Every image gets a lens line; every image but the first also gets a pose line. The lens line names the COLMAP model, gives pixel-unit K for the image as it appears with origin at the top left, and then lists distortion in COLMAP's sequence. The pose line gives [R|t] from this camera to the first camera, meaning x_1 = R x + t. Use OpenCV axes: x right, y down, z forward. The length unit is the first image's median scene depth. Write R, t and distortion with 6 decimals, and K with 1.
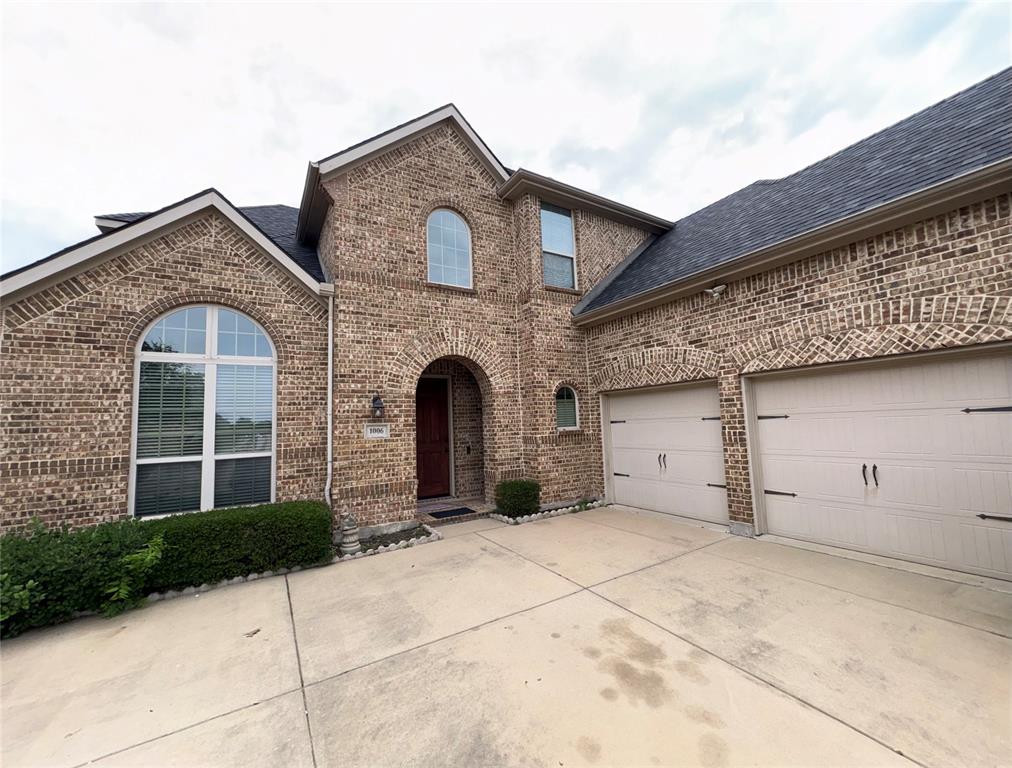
lens RADIAL K [[410.1, 0, 508.4], [0, 410.1, 384.9], [0, 0, 1]] dist [-0.001397, 0.000436]
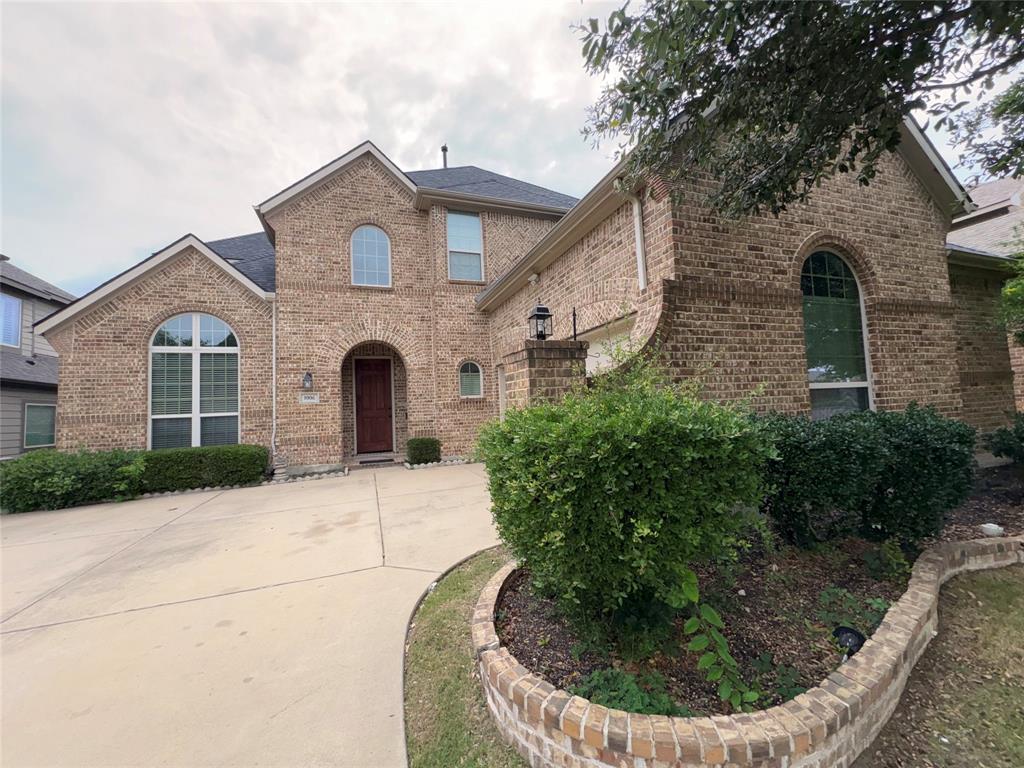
lens RADIAL K [[409.3, 0, 511.5], [0, 409.3, 382.6], [0, 0, 1]] dist [0.000378, 0.000028]
pose [[0.978141, -0.018701, -0.207099, 0.641679], [0.026029, 0.999126, 0.032717, 0.034724], [0.206306, -0.037392, 0.977773, -0.202789]]
